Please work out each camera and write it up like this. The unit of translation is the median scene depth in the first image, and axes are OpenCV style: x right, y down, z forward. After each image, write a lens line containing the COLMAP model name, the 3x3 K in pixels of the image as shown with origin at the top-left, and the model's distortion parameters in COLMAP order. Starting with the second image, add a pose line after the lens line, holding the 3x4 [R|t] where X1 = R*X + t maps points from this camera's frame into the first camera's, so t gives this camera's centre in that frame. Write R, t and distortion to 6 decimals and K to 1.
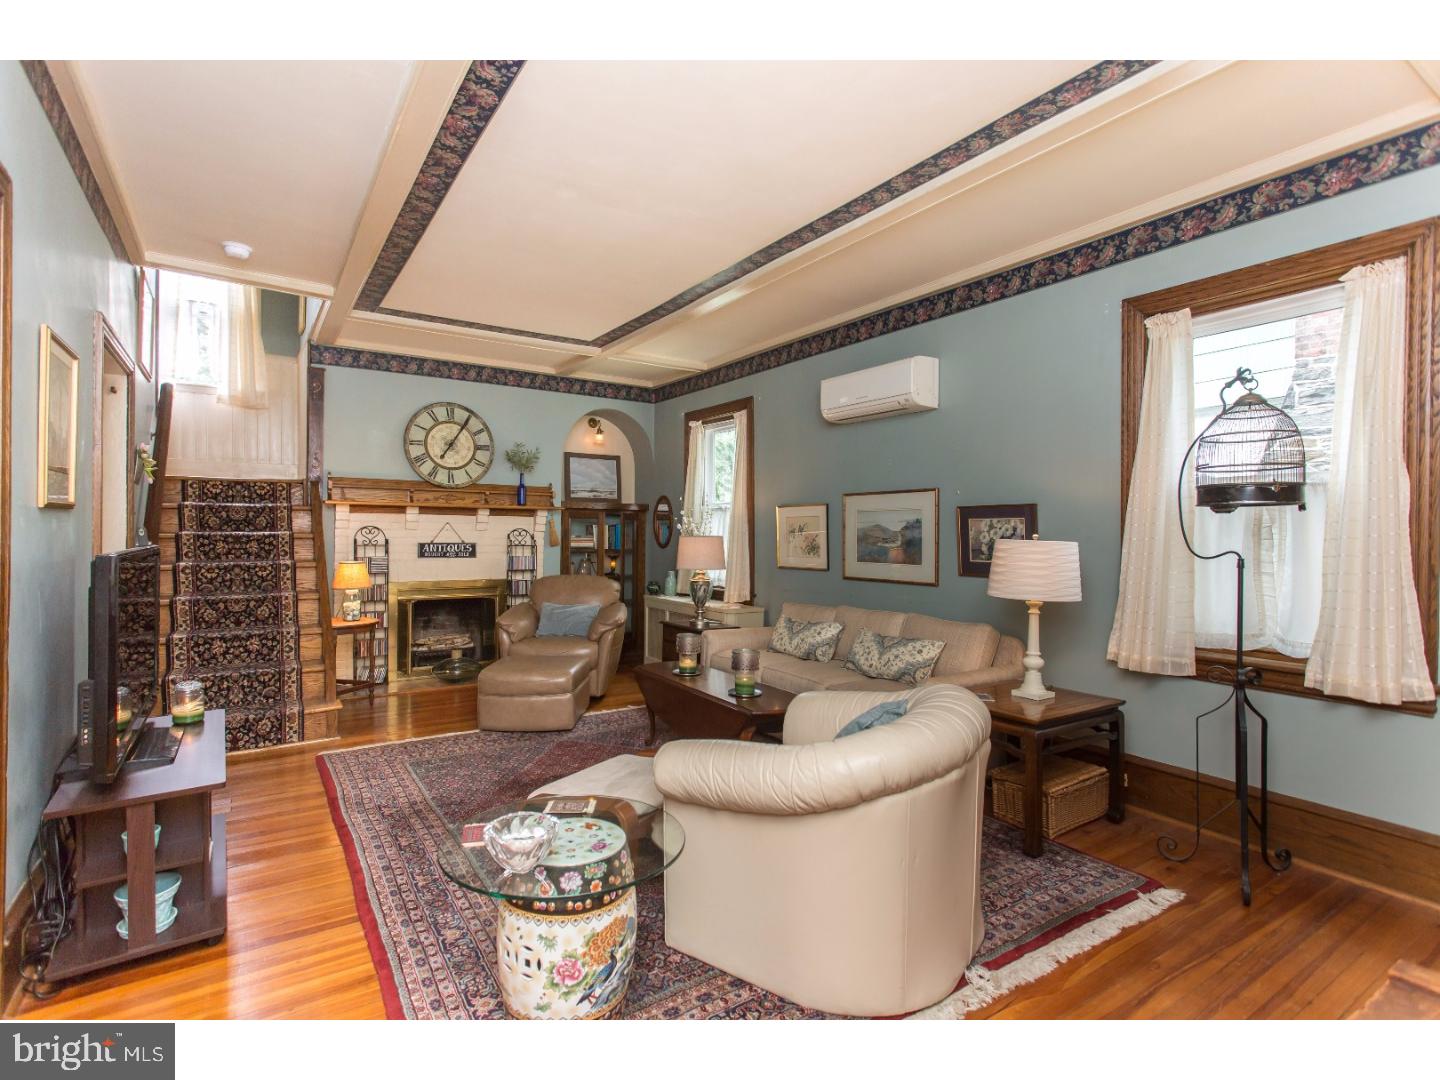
lens RADIAL K [[704.3, 0, 716.2], [0, 704.3, 534.1], [0, 0, 1]] dist [0.015615, 0.001229]
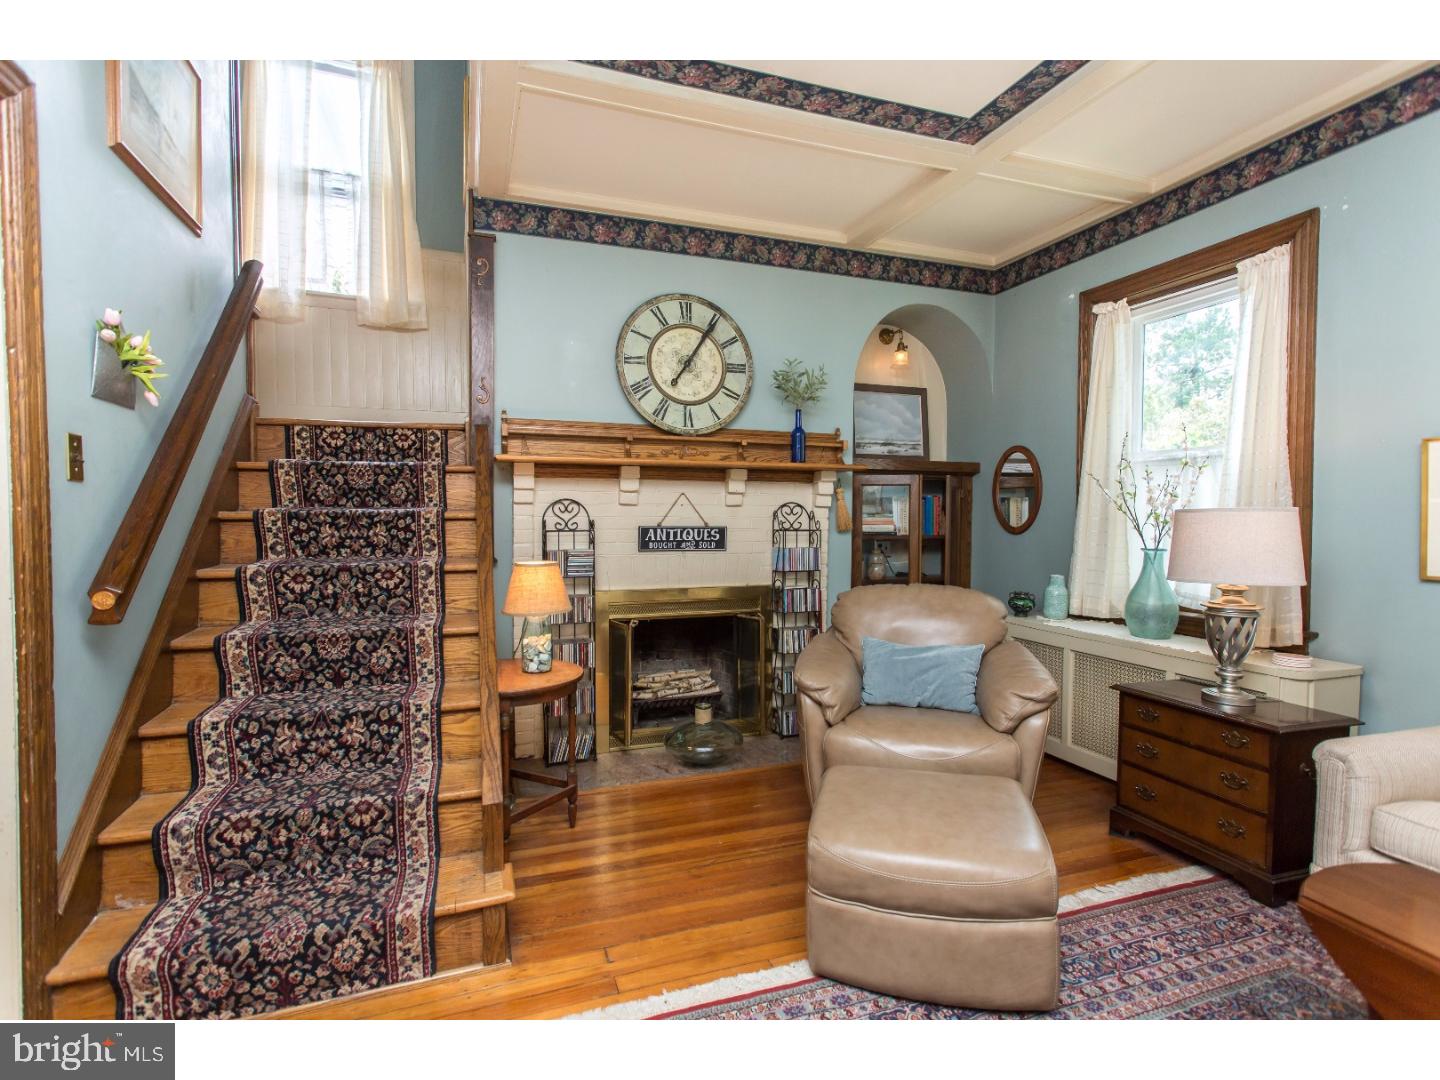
lens RADIAL K [[704.3, 0, 724.5], [0, 704.3, 533.3], [0, 0, 1]] dist [0.015615, 0.001229]
pose [[0.972838, -0.000816, -0.231484, -0.217479], [0.006057, 0.999741, 0.021932, 0.005551], [0.231407, -0.022739, 0.972591, 0.442107]]
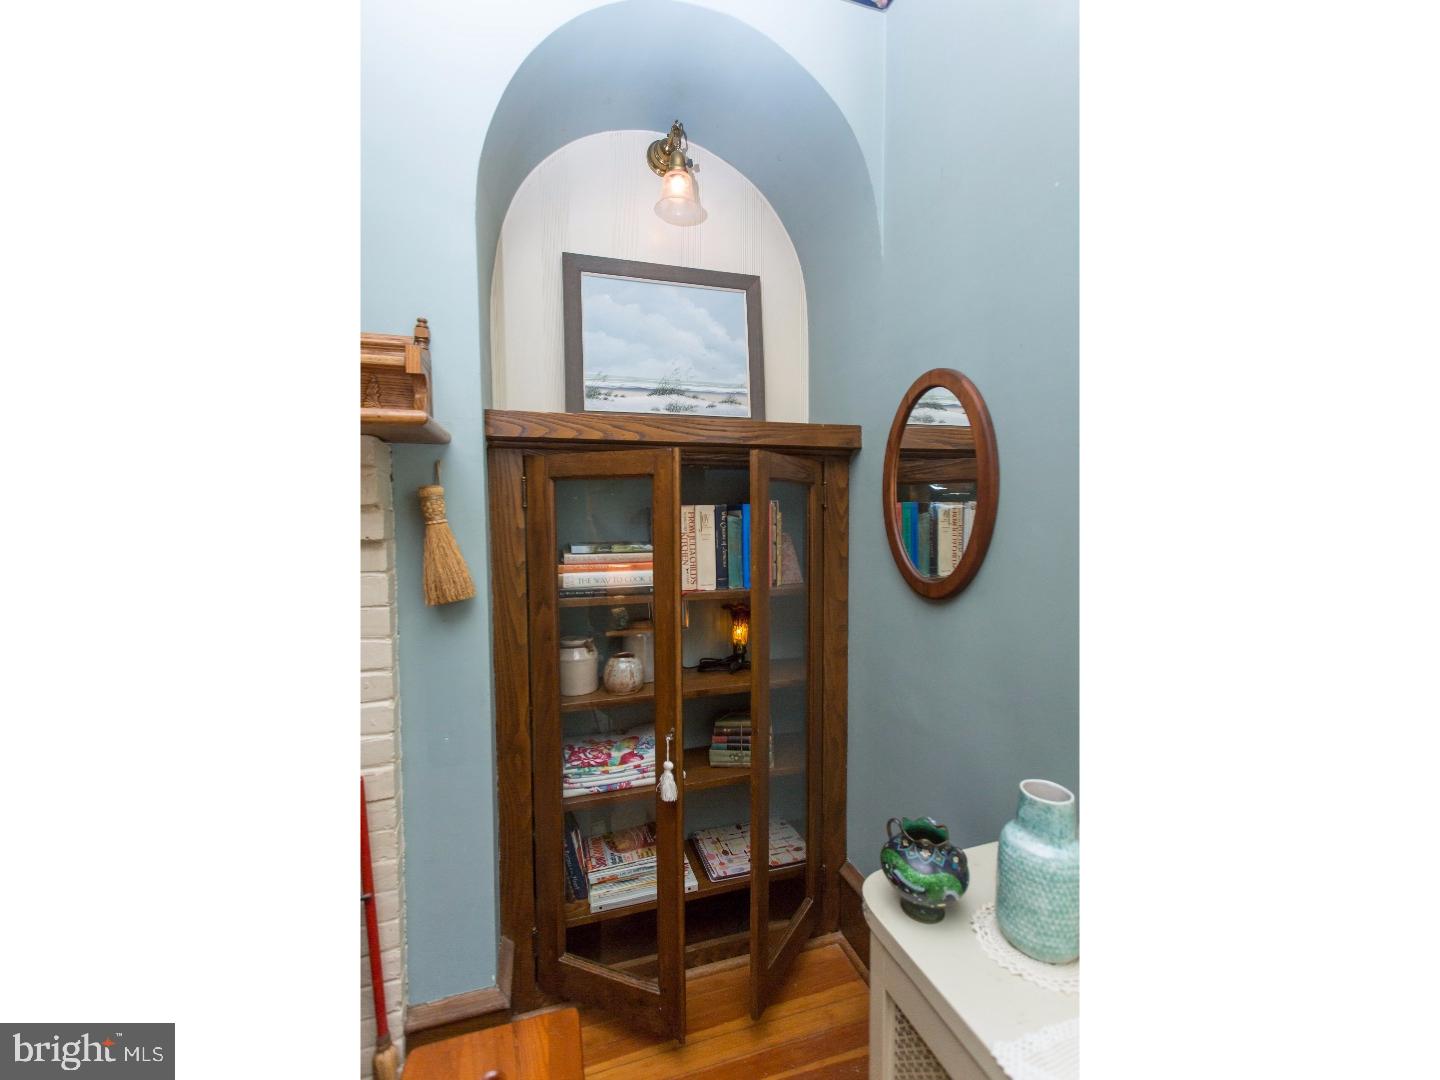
lens RADIAL K [[576.4, 0, 714.5], [0, 576.4, 543.2], [0, 0, 1]] dist [0.001095, 0.000017]
pose [[0.959980, -0.003898, -0.280041, -0.112244], [0.017429, 0.998797, 0.045841, -0.010332], [0.279525, -0.048887, 0.958893, 0.980642]]
